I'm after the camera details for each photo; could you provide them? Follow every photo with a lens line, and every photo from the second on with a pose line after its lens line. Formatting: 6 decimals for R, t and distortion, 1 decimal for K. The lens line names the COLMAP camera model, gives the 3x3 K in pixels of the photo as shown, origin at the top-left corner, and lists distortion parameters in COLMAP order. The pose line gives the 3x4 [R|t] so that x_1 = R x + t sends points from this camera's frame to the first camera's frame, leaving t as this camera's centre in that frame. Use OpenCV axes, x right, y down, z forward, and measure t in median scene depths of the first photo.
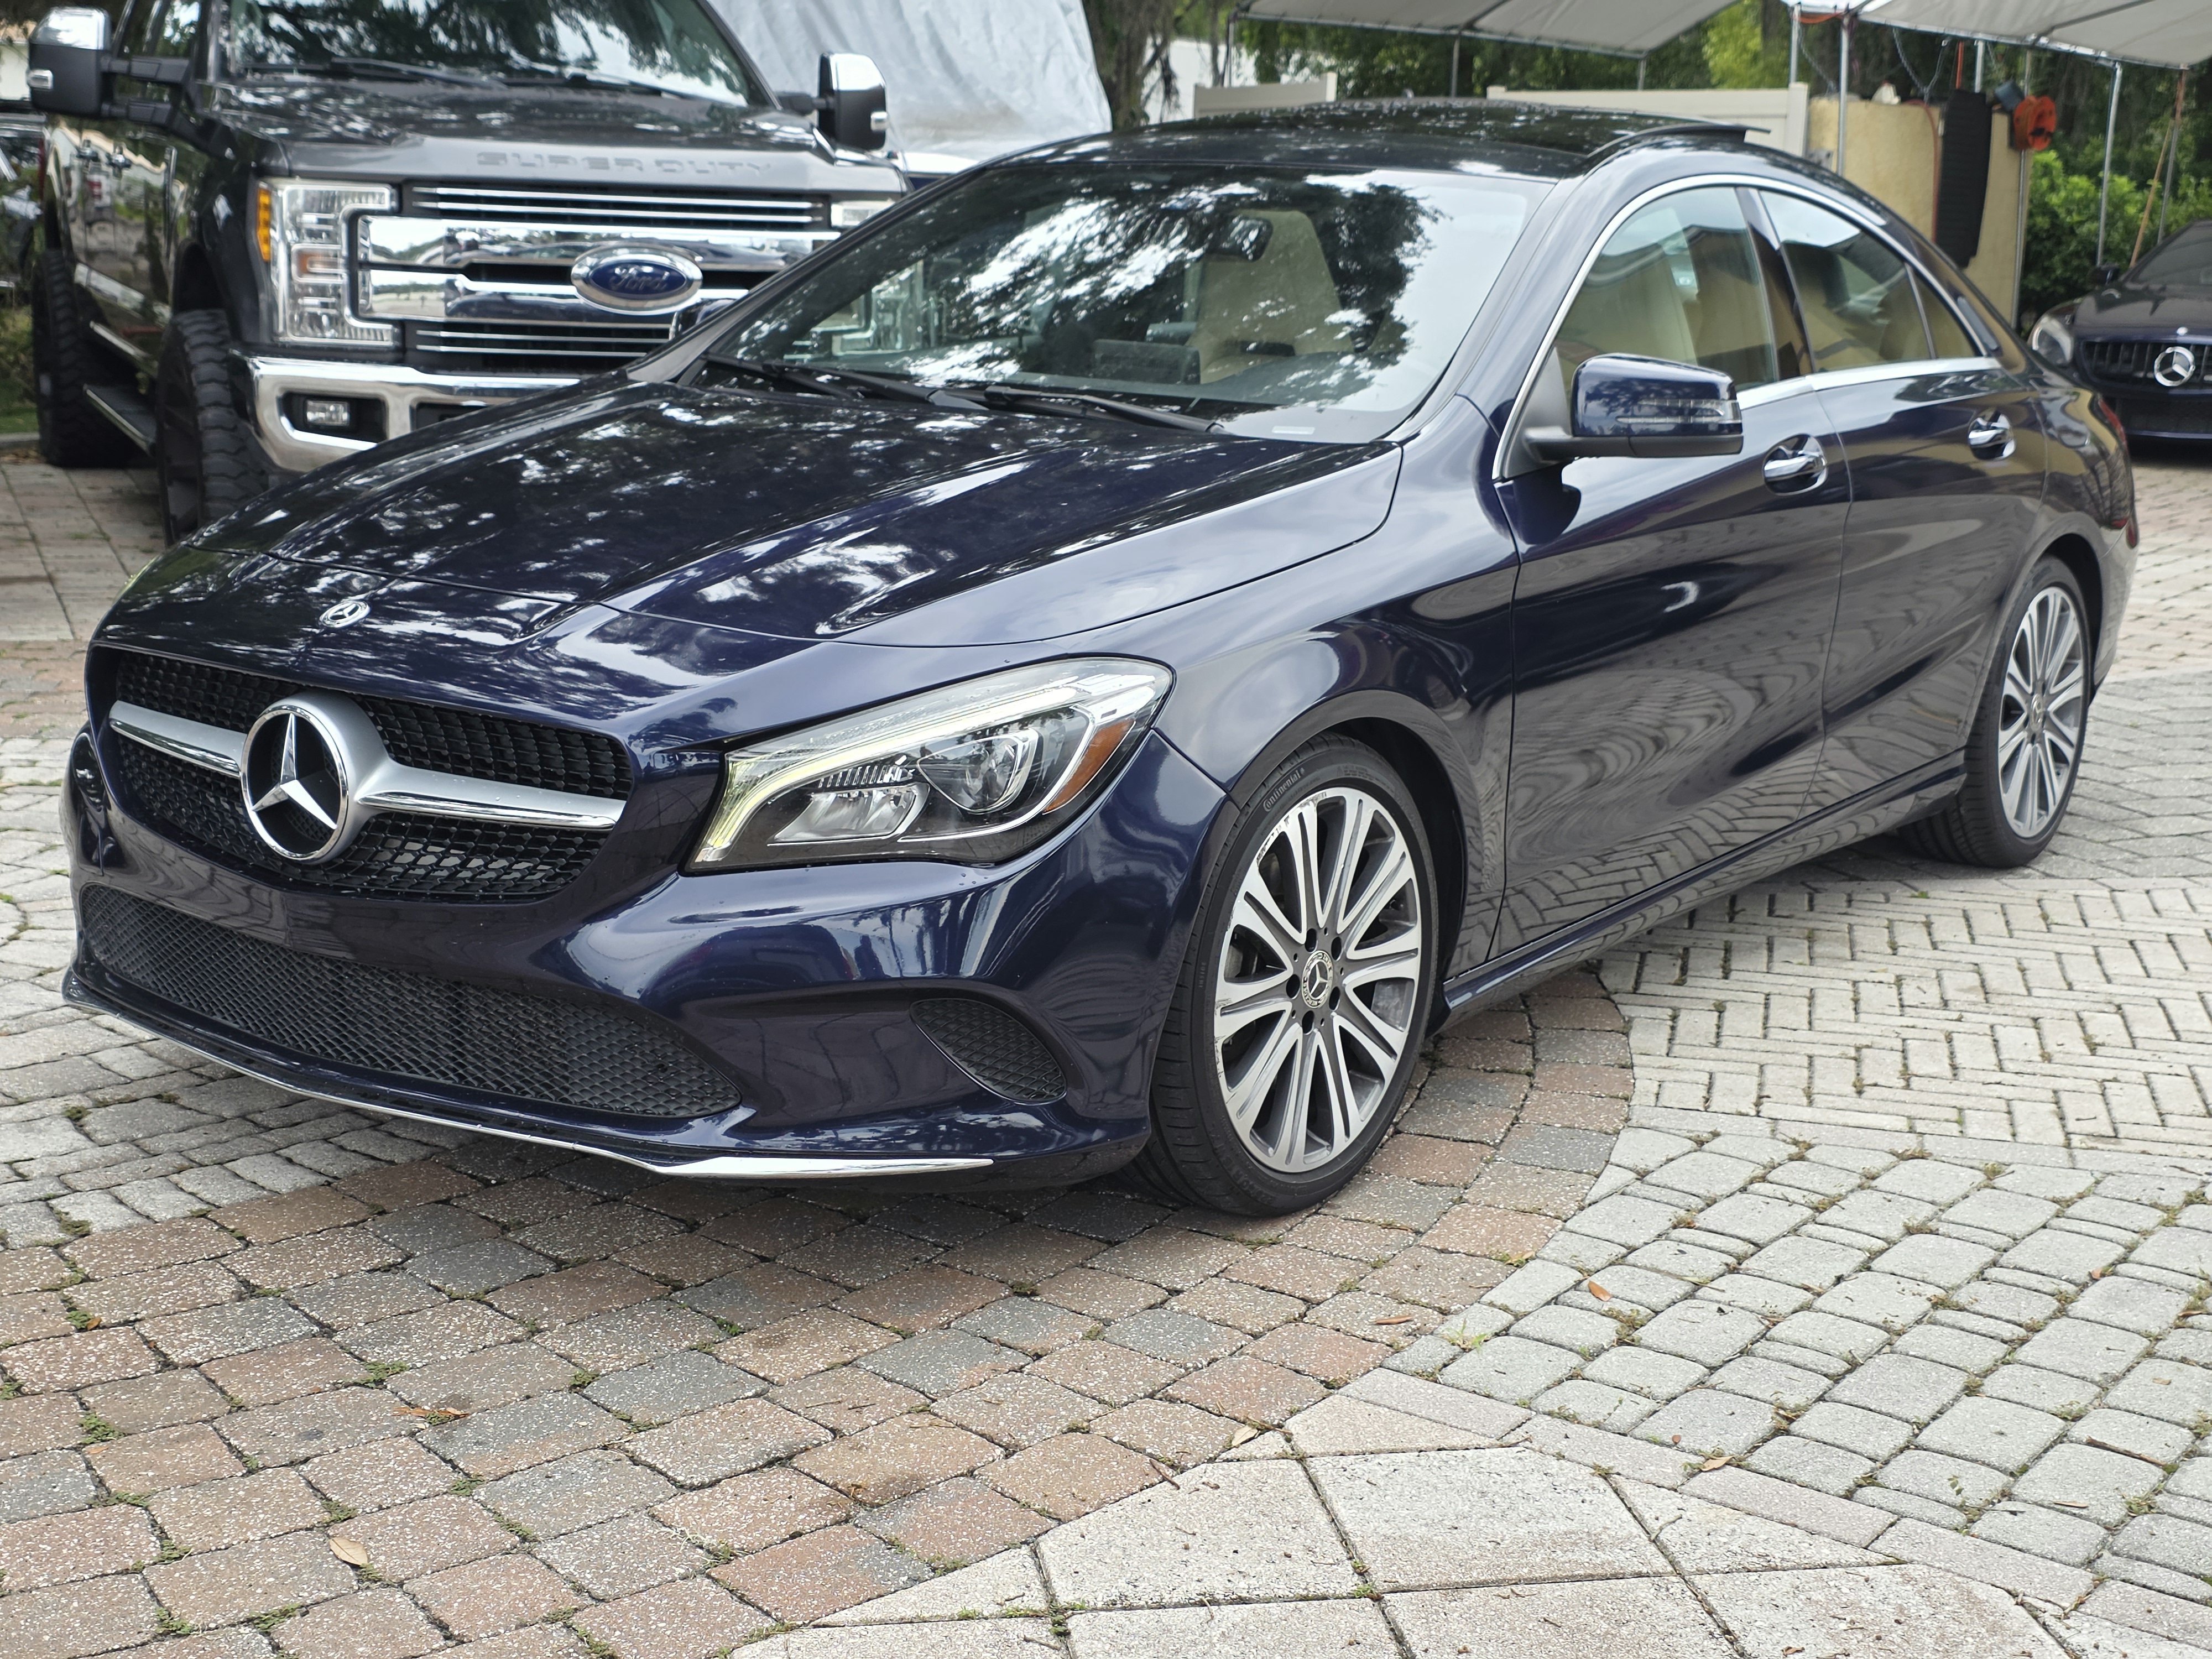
lens RADIAL K [[2941.2, 0, 1106.0], [0, 2941.2, 829.5], [0, 0, 1]] dist [0.119648, -0.340124]
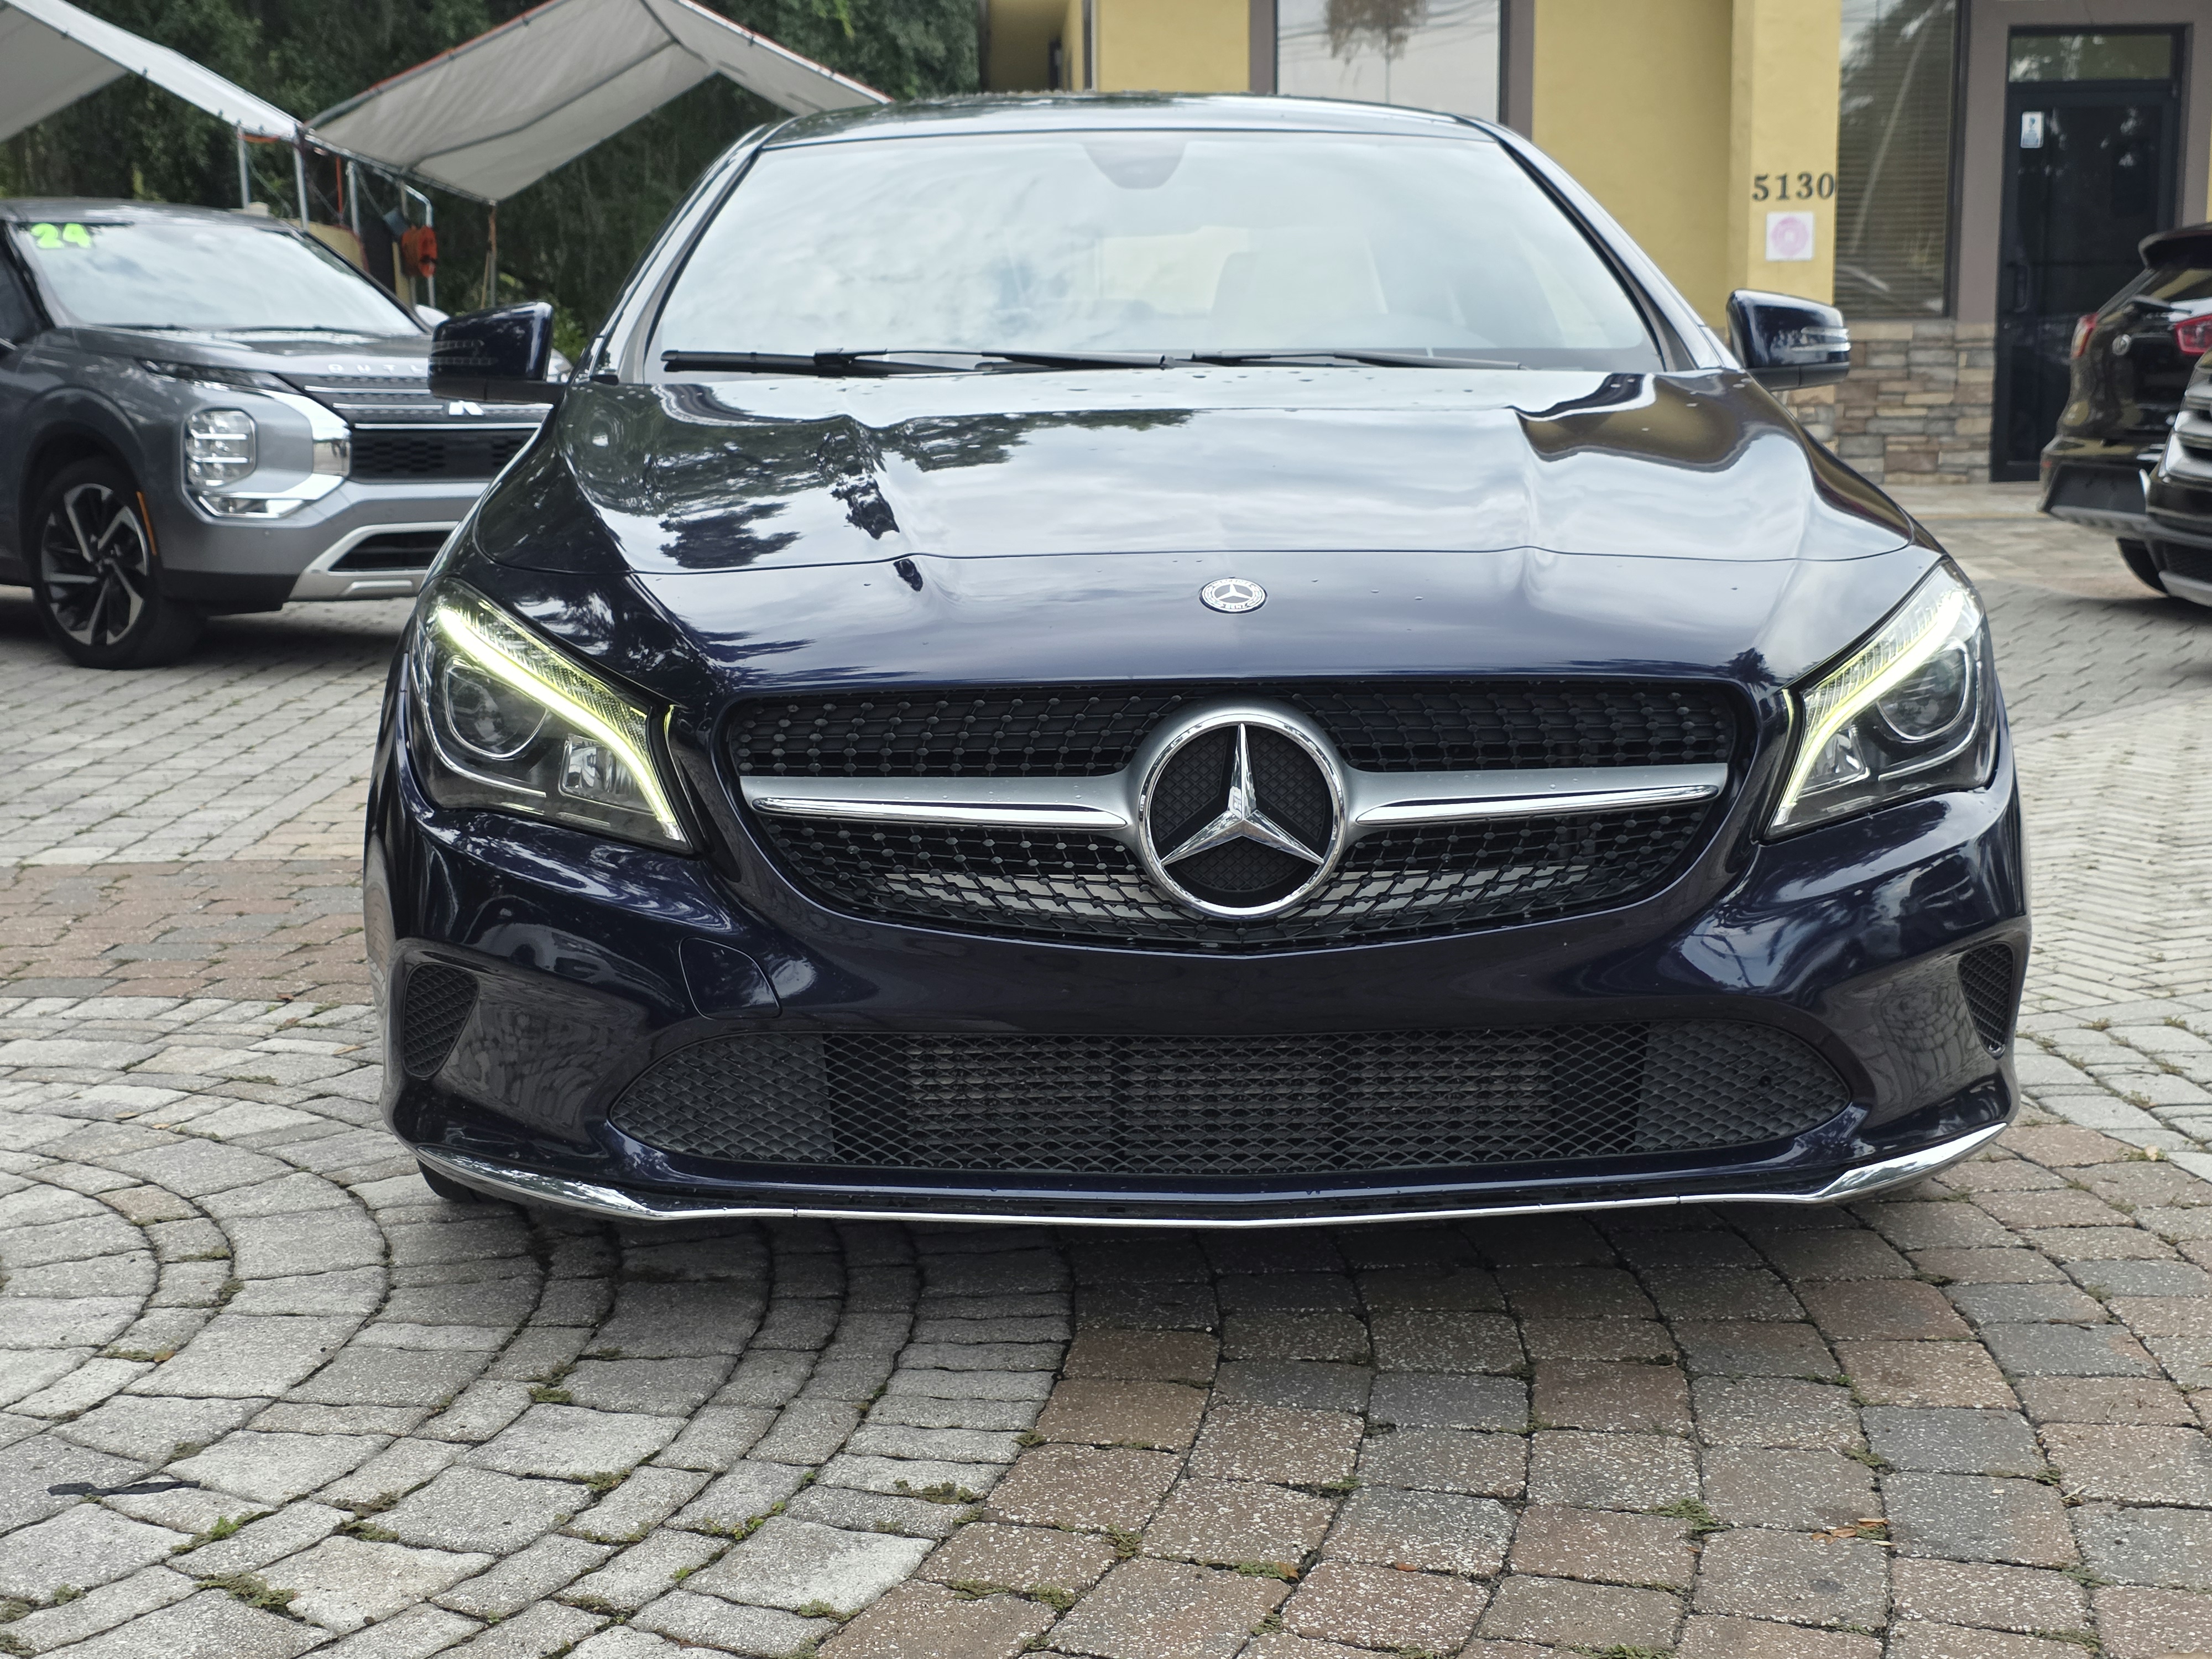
lens RADIAL K [[2955.3, 0, 1077.2], [0, 2955.3, 835.8], [0, 0, 1]] dist [0.117713, -0.325135]
pose [[0.799674, -0.127116, 0.586824, -0.756638], [0.159633, 0.987169, -0.003698, -0.014333], [-0.578825, 0.096634, 0.809706, 0.413897]]
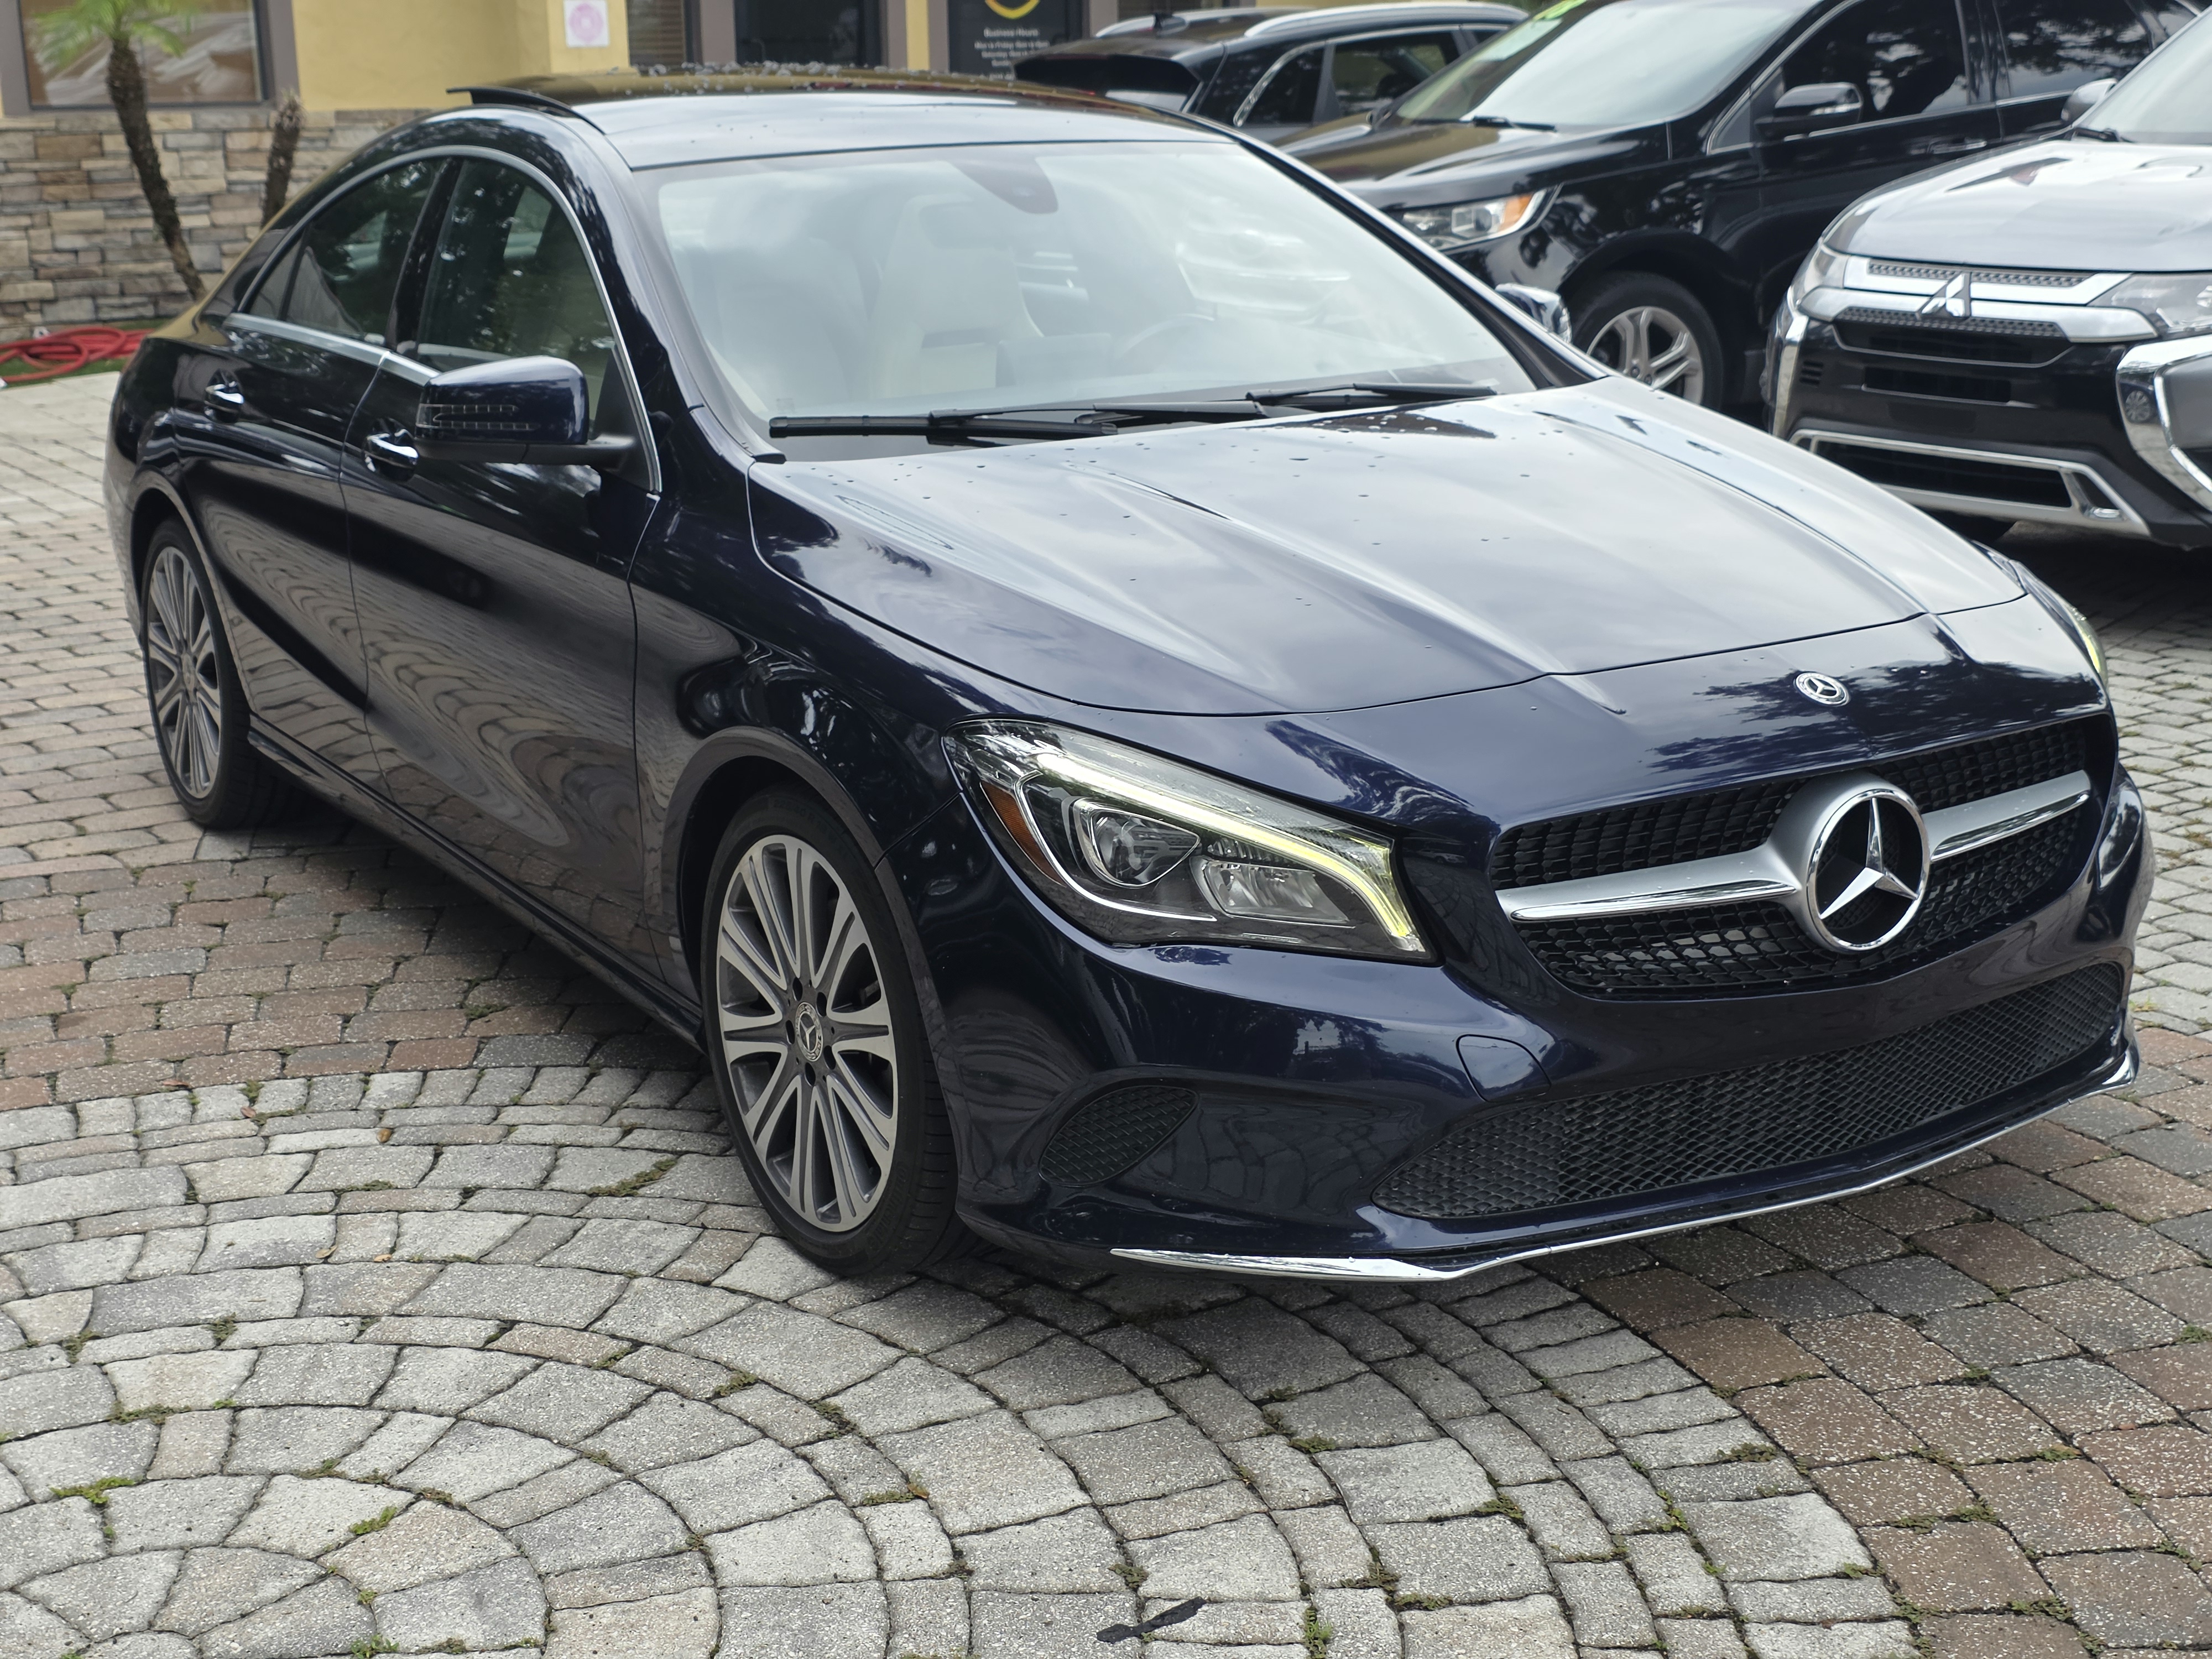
lens RADIAL K [[2941.2, 0, 1106.0], [0, 2941.2, 829.5], [0, 0, 1]] dist [0.119648, -0.340124]
pose [[0.394156, -0.269566, 0.878621, -1.189810], [0.229408, 0.954612, 0.189966, -0.258316], [-0.889951, 0.126687, 0.438107, 0.800063]]
